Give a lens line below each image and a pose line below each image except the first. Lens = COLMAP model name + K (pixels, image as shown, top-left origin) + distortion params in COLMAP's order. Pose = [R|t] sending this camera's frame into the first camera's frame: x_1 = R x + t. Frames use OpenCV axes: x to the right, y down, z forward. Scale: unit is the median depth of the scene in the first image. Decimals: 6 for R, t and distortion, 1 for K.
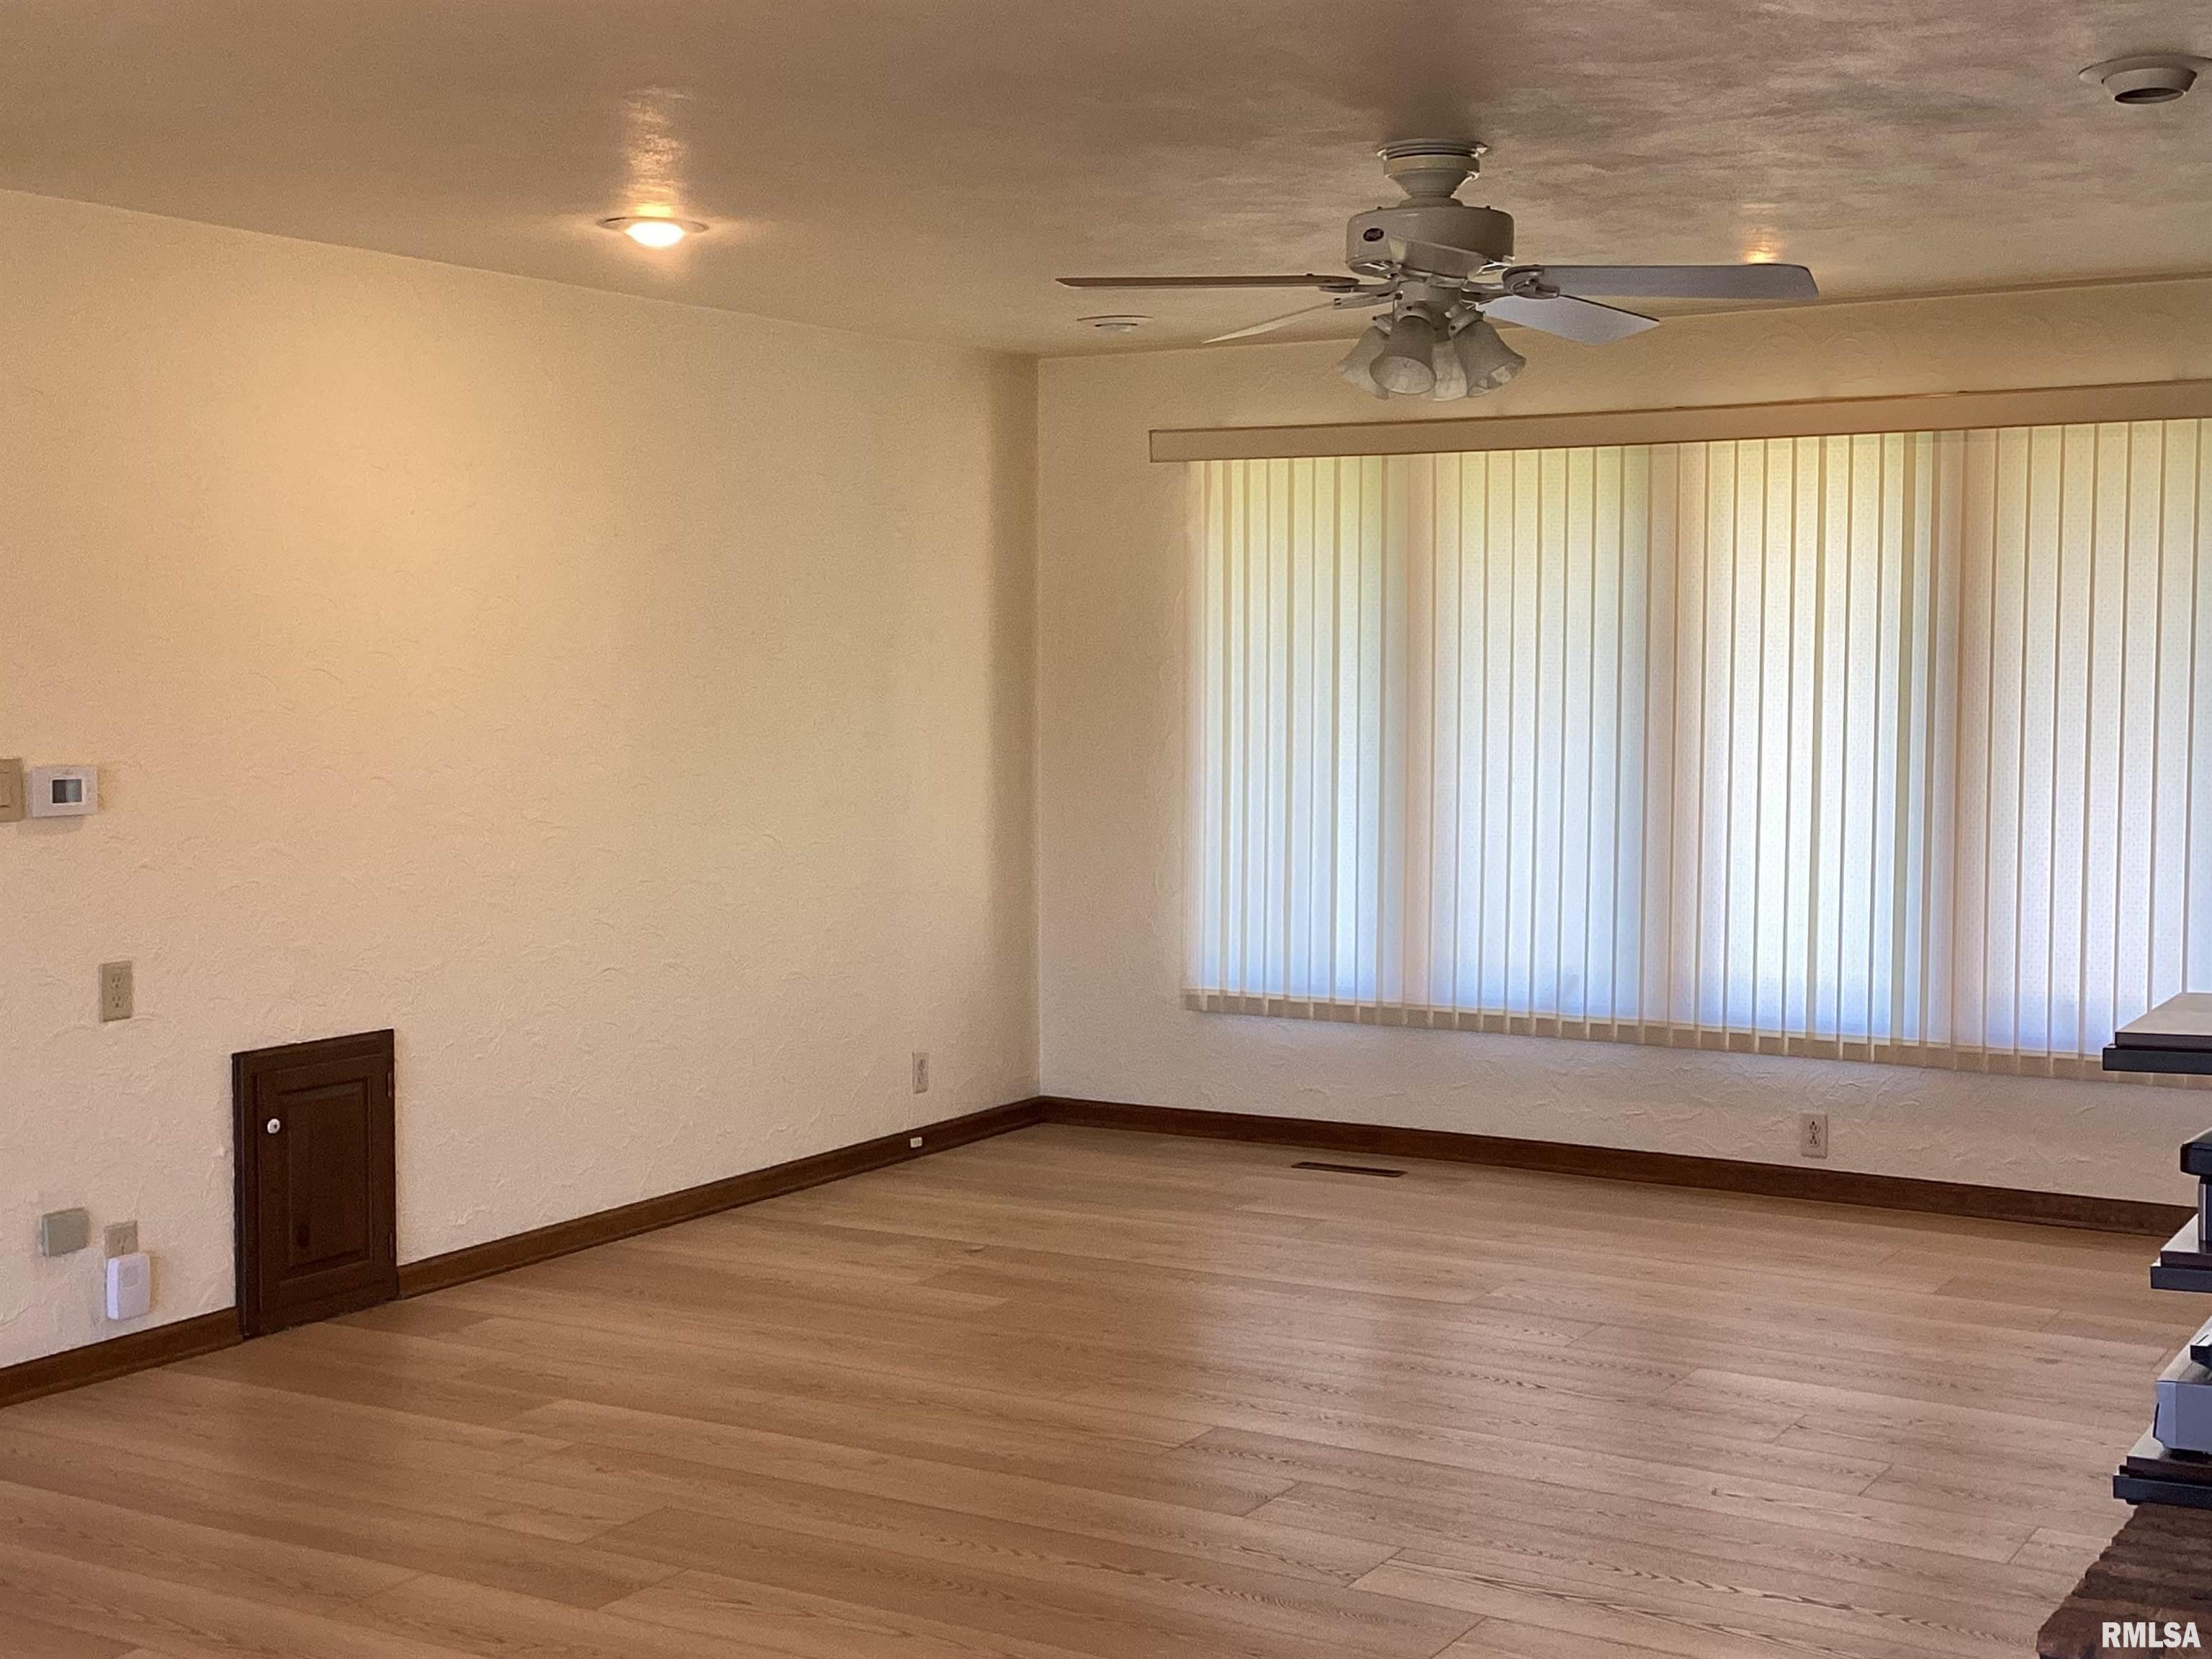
lens RADIAL K [[2761.7, 0, 1131.8], [0, 2761.7, 806.1], [0, 0, 1]] dist [0.079728, 0.000000]
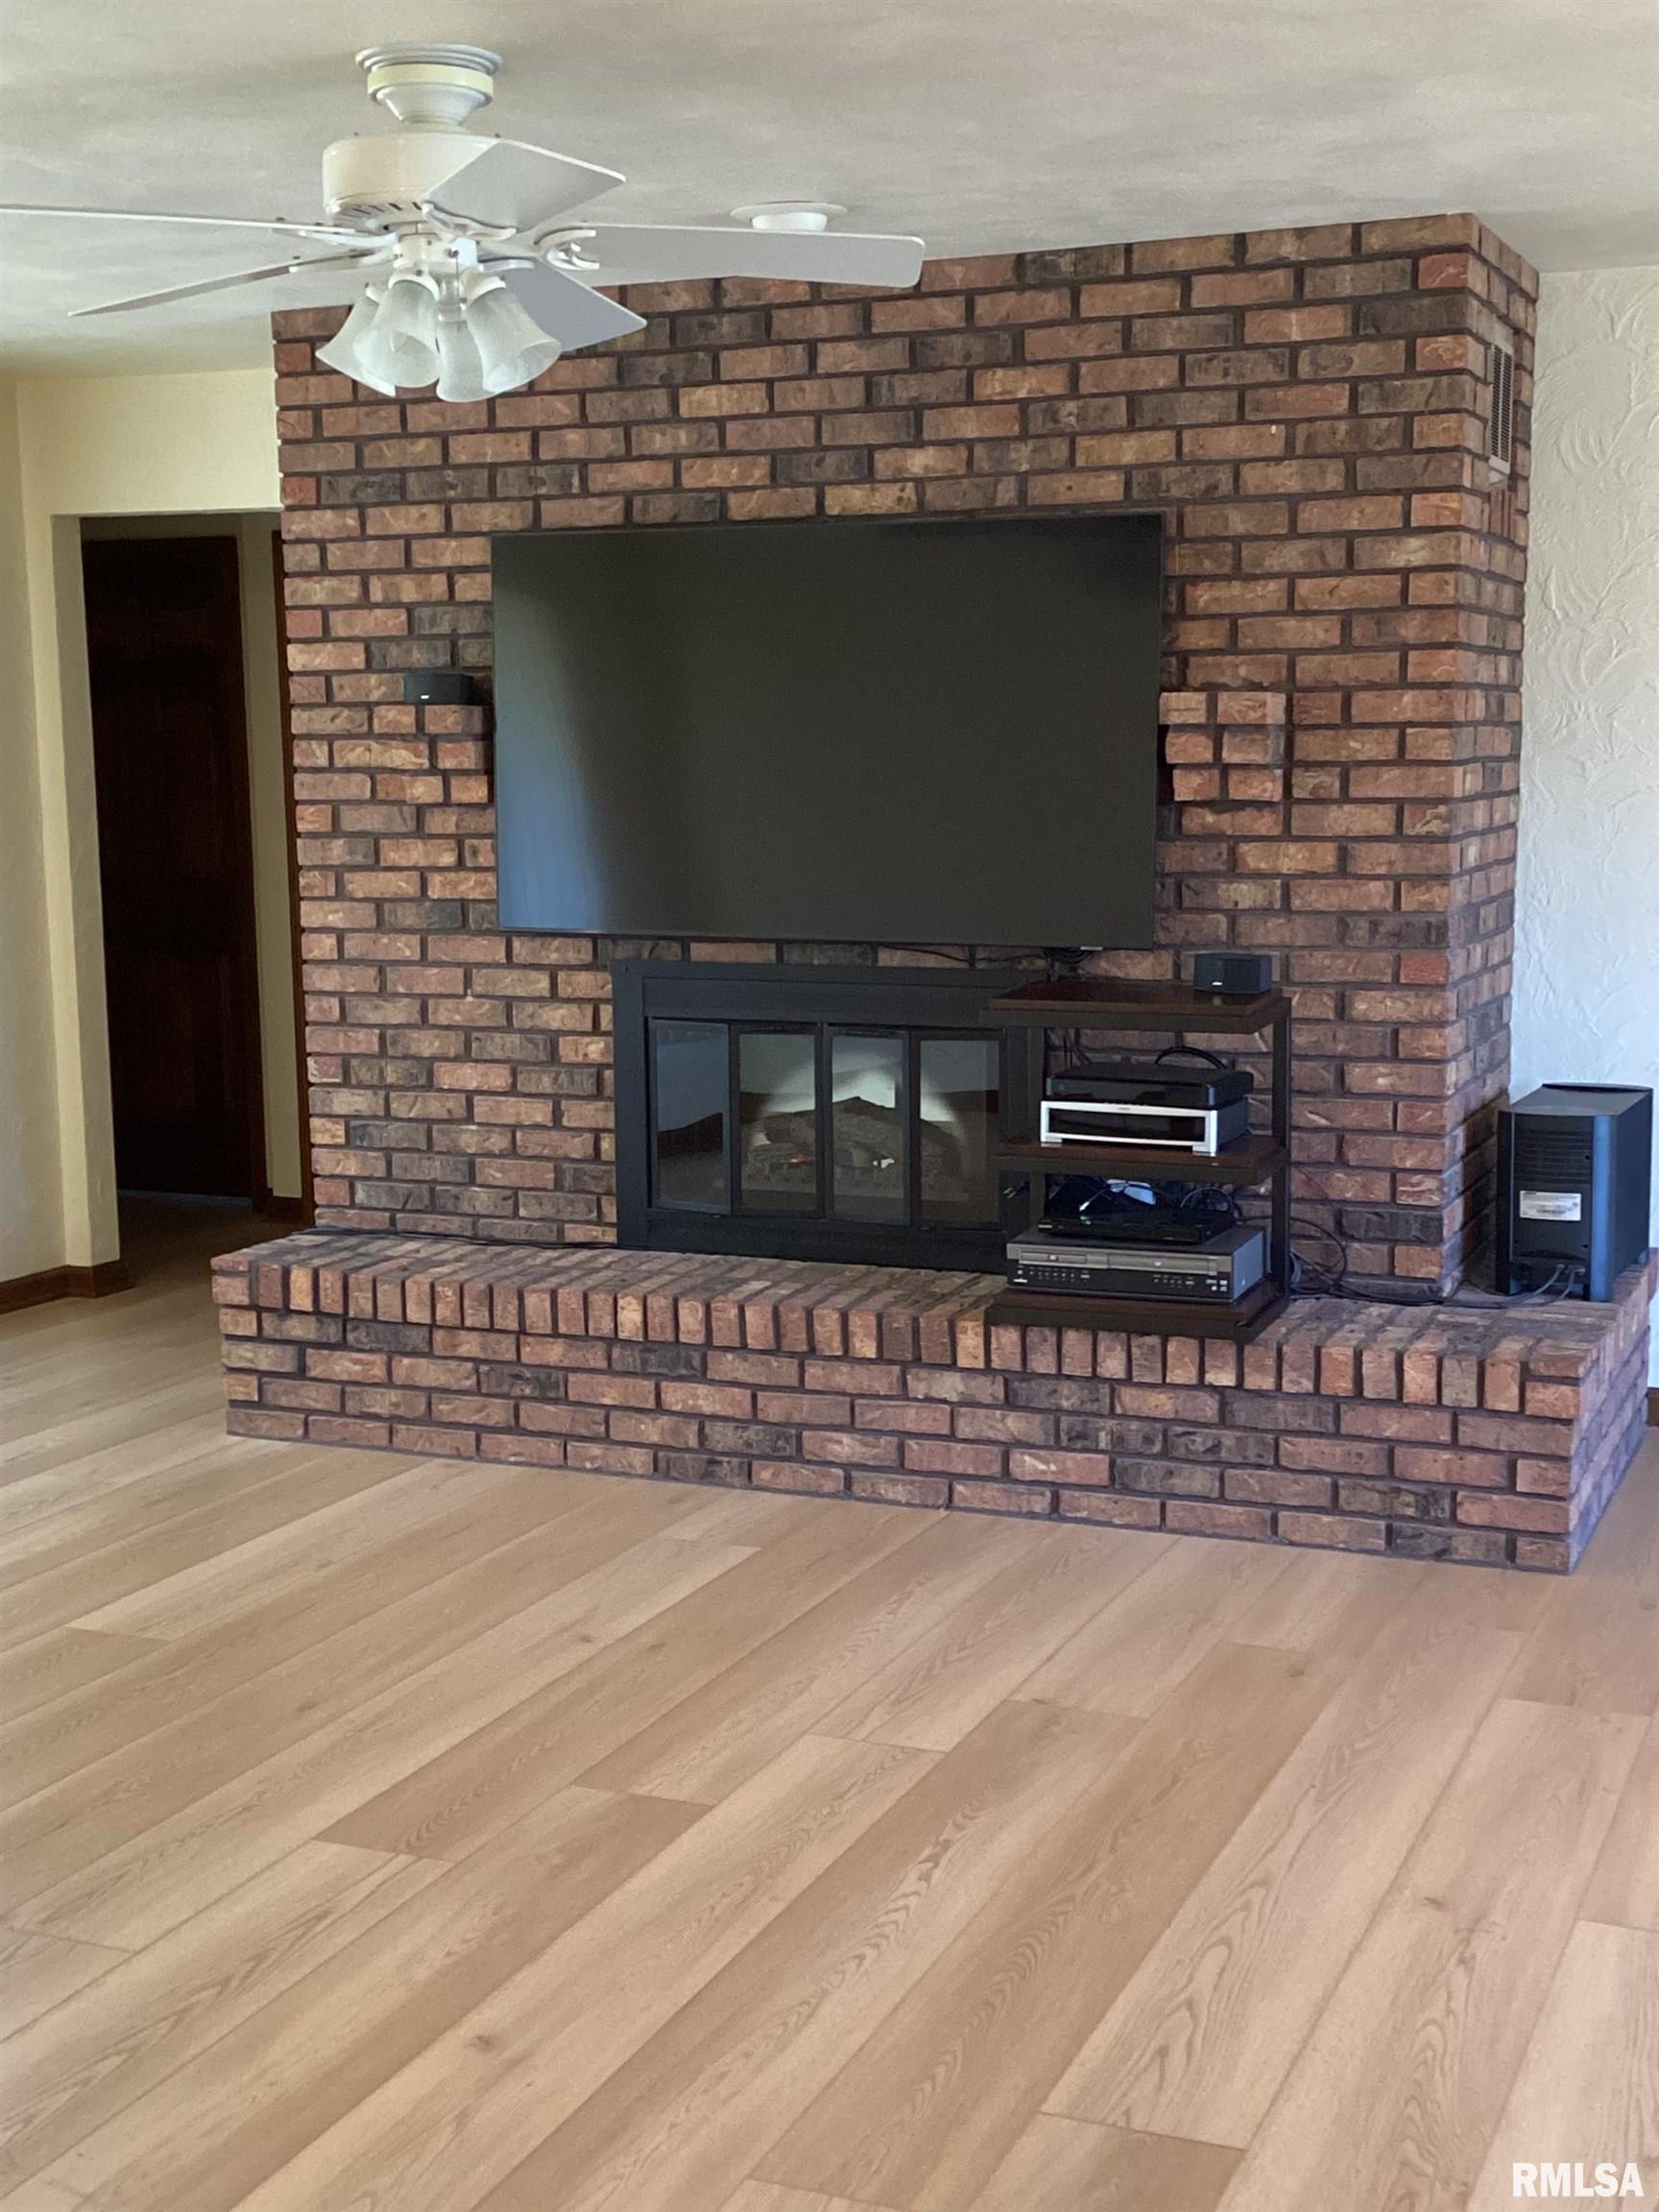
lens RADIAL K [[2761.7, 0, 840.2], [0, 2761.7, 1124.0], [0, 0, 1]] dist [0.079728, 0.000000]
pose [[-0.132400, -0.133058, 0.982225, -0.462580], [0.064084, 0.987727, 0.142441, -0.033585], [-0.989123, 0.081804, -0.122248, 0.661878]]
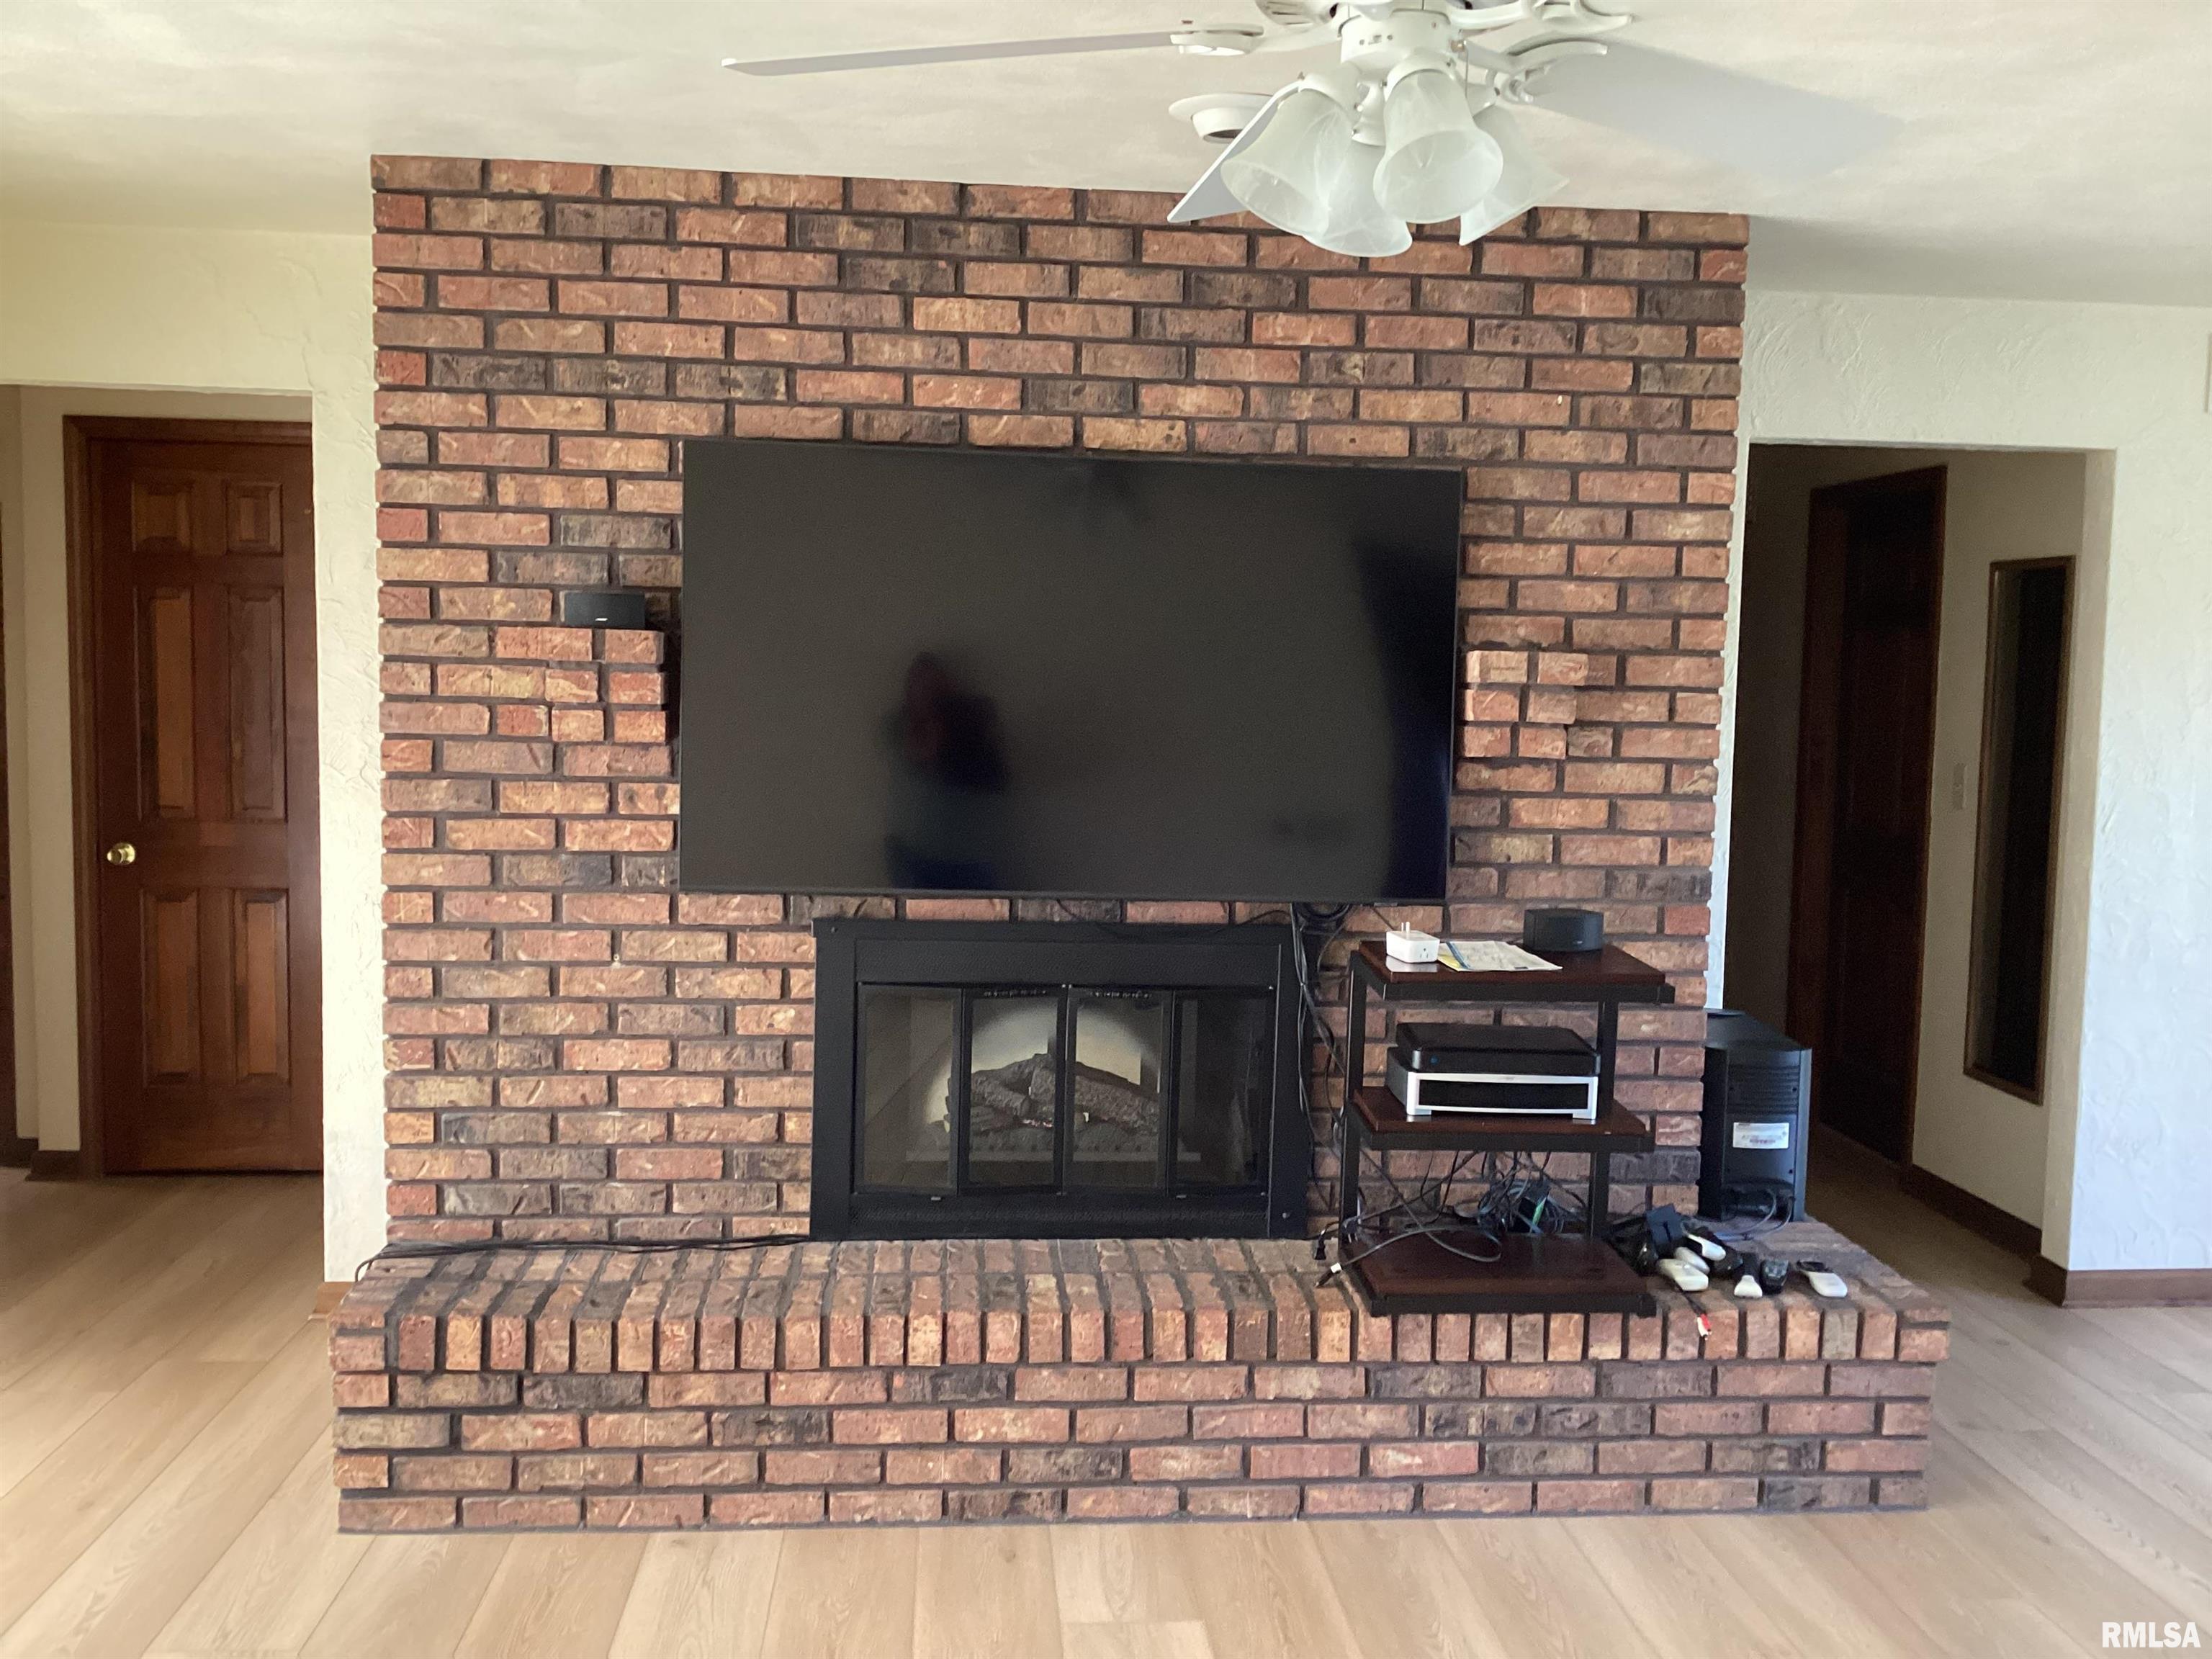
lens RADIAL K [[1999.6, 0, 1139.4], [0, 1999.6, 819.9], [0, 0, 1]] dist [0.099002, -0.170494]
pose [[-0.580152, -0.078551, 0.810712, -0.135026], [0.021646, 0.993500, 0.111752, -0.052177], [-0.814221, 0.082382, -0.574681, 0.849202]]
